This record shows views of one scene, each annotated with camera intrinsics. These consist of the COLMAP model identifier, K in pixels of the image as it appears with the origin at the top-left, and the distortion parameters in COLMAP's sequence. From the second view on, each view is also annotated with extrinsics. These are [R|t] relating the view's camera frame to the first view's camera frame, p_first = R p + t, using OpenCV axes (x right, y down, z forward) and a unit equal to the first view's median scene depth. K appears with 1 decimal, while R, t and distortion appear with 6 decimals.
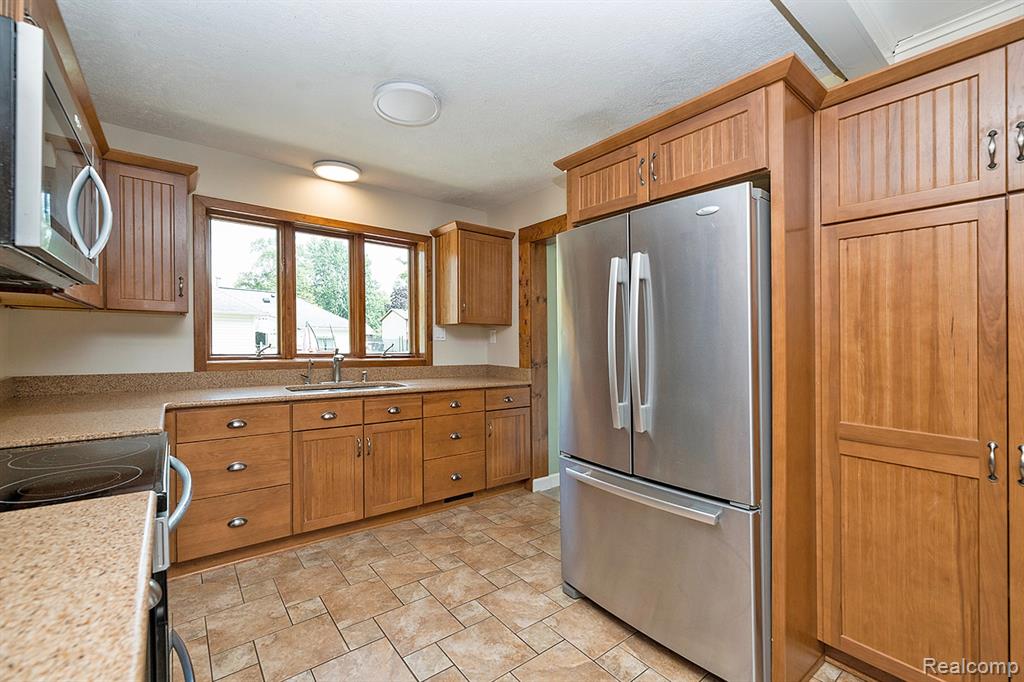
lens RADIAL K [[417.9, 0, 549.6], [0, 417.9, 342.0], [0, 0, 1]] dist [0.000376, 0.000066]
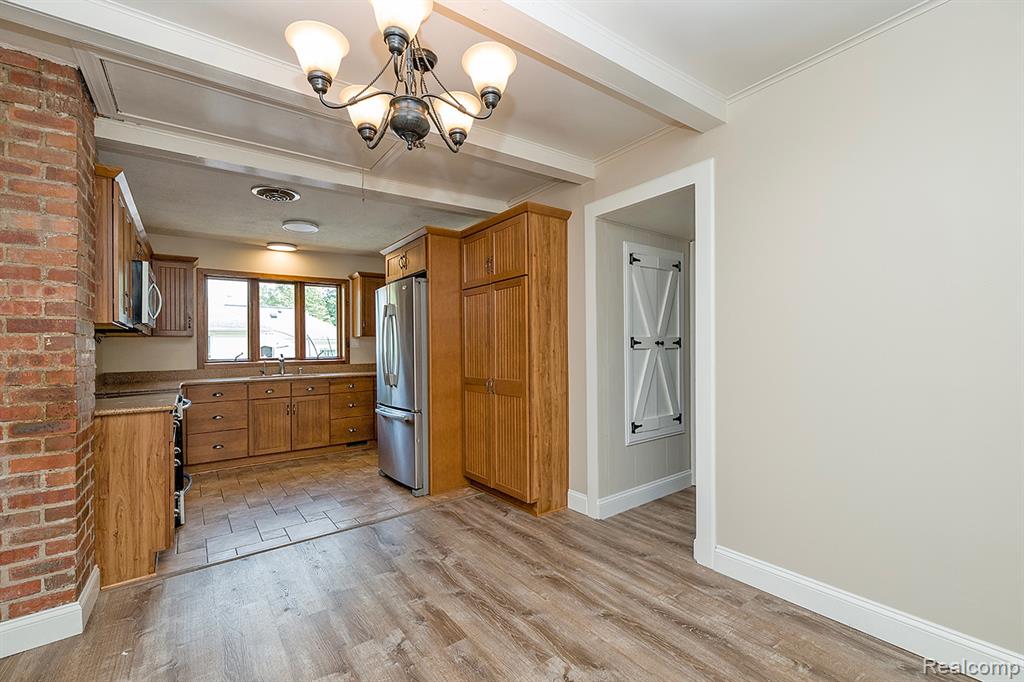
lens RADIAL K [[393.2, 0, 514.2], [0, 393.2, 330.9], [0, 0, 1]] dist [0.000311, 0.000123]
pose [[0.998632, -0.033343, -0.040278, 0.489711], [0.031703, 0.998669, -0.040680, 0.017214], [0.041580, 0.039348, 0.998360, -0.533660]]
